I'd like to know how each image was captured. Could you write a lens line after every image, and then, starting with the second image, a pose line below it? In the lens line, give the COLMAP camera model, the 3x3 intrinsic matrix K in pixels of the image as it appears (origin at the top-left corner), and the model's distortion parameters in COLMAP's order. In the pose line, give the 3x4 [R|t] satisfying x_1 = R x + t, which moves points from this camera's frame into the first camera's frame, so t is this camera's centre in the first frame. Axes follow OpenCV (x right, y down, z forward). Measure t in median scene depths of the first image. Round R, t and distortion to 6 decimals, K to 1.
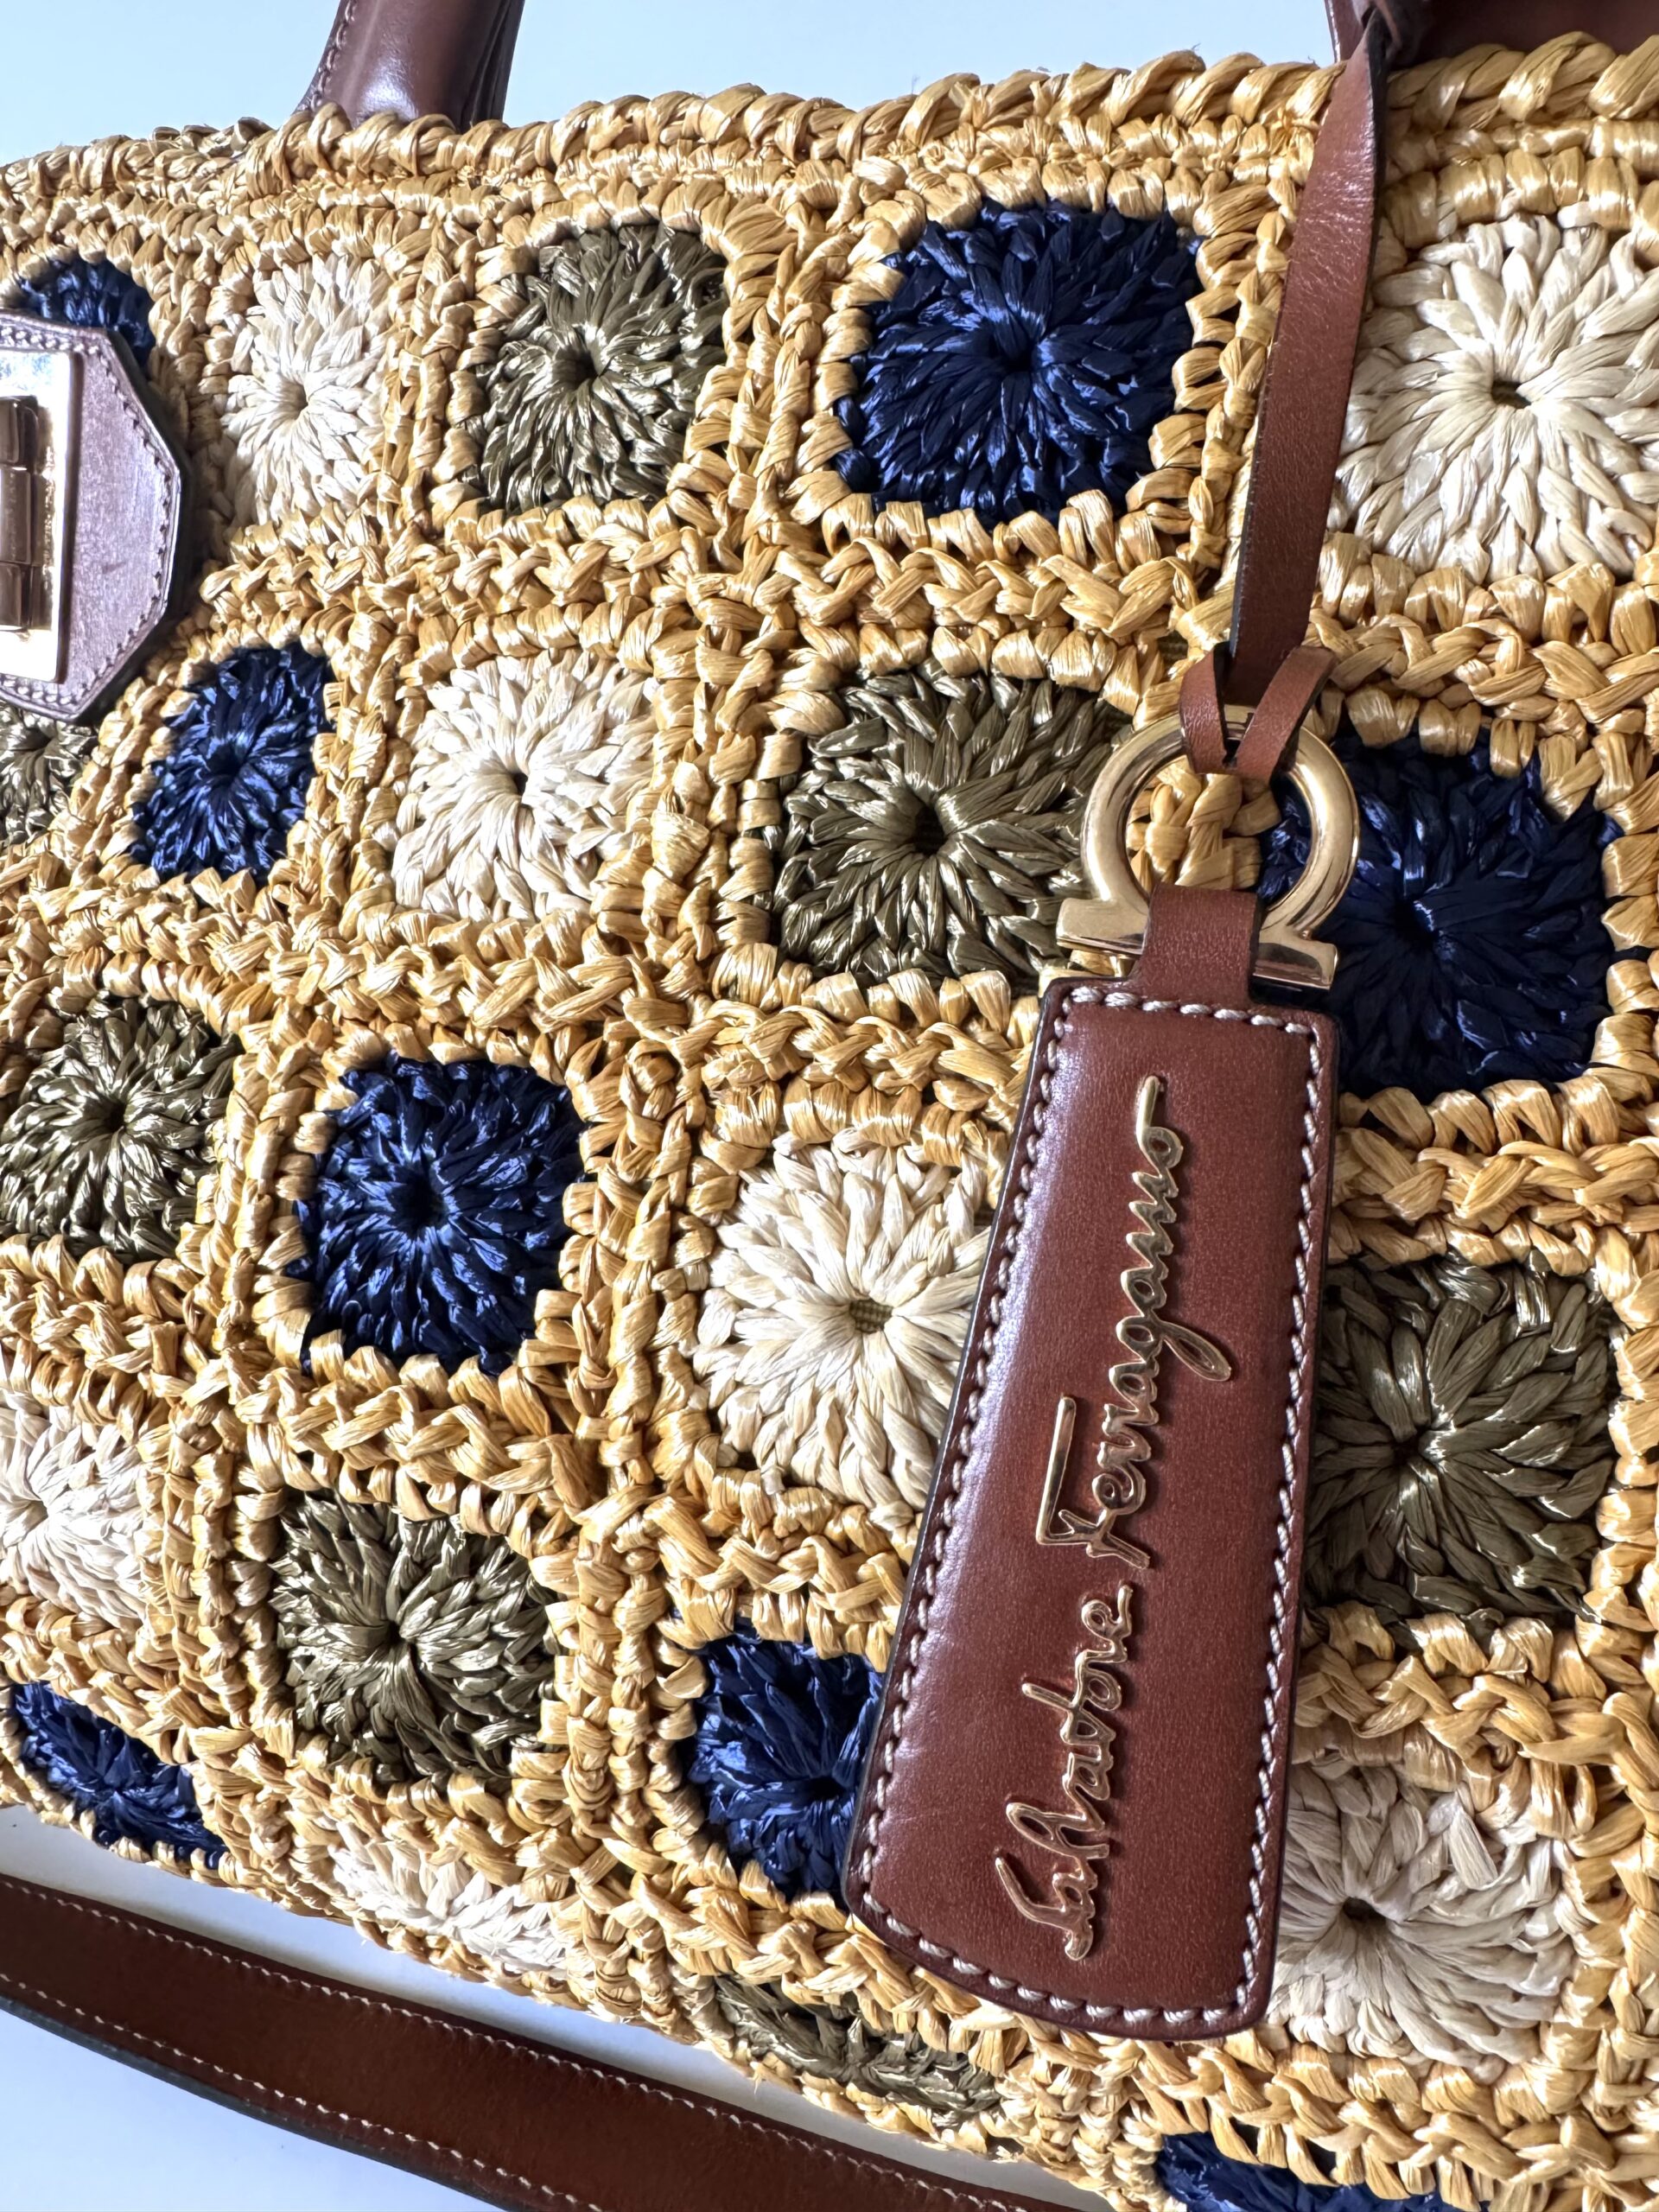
lens RADIAL K [[1546.4, 0, 828.4], [0, 1546.4, 1011.8], [0, 0, 1]] dist [0.065279, -0.117411]
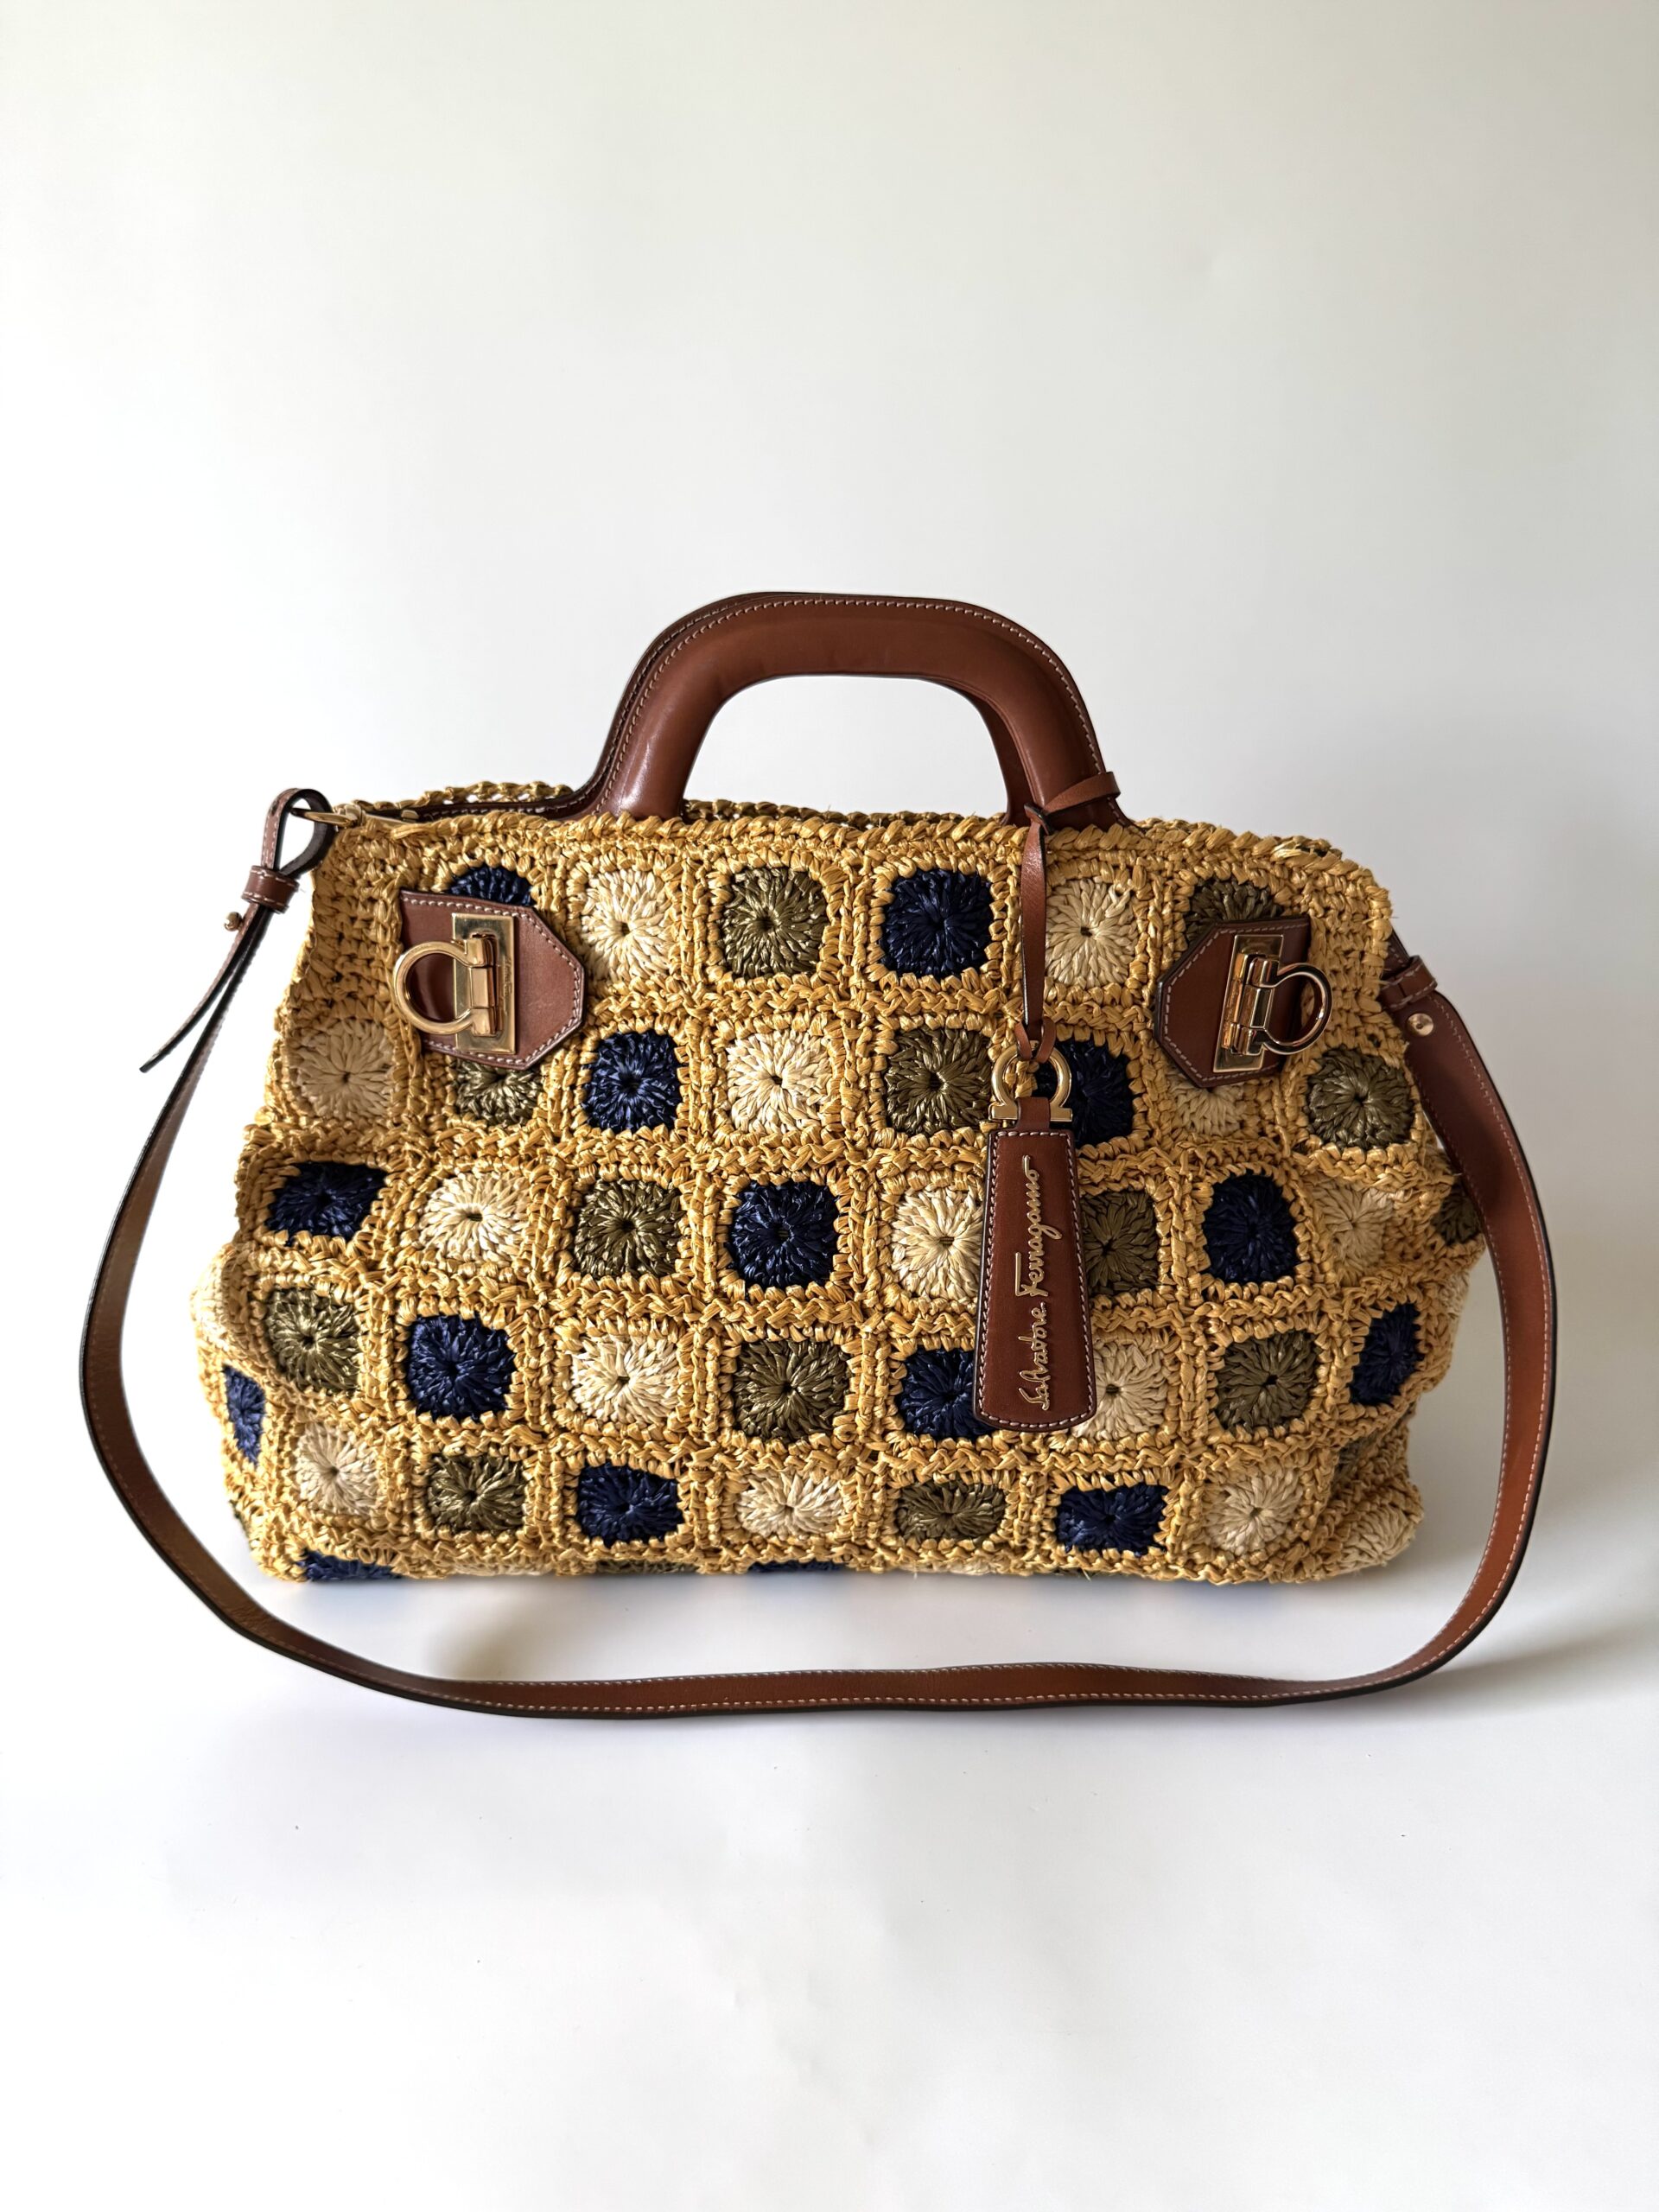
lens RADIAL K [[1544.3, 0, 829.5], [0, 1544.3, 1106.0], [0, 0, 1]] dist [-0.107702, 0.000026]
pose [[0.941266, -0.129643, 0.311786, -1.037435], [0.132854, 0.991074, 0.011018, -0.129061], [-0.310432, 0.031052, 0.950088, -1.731427]]
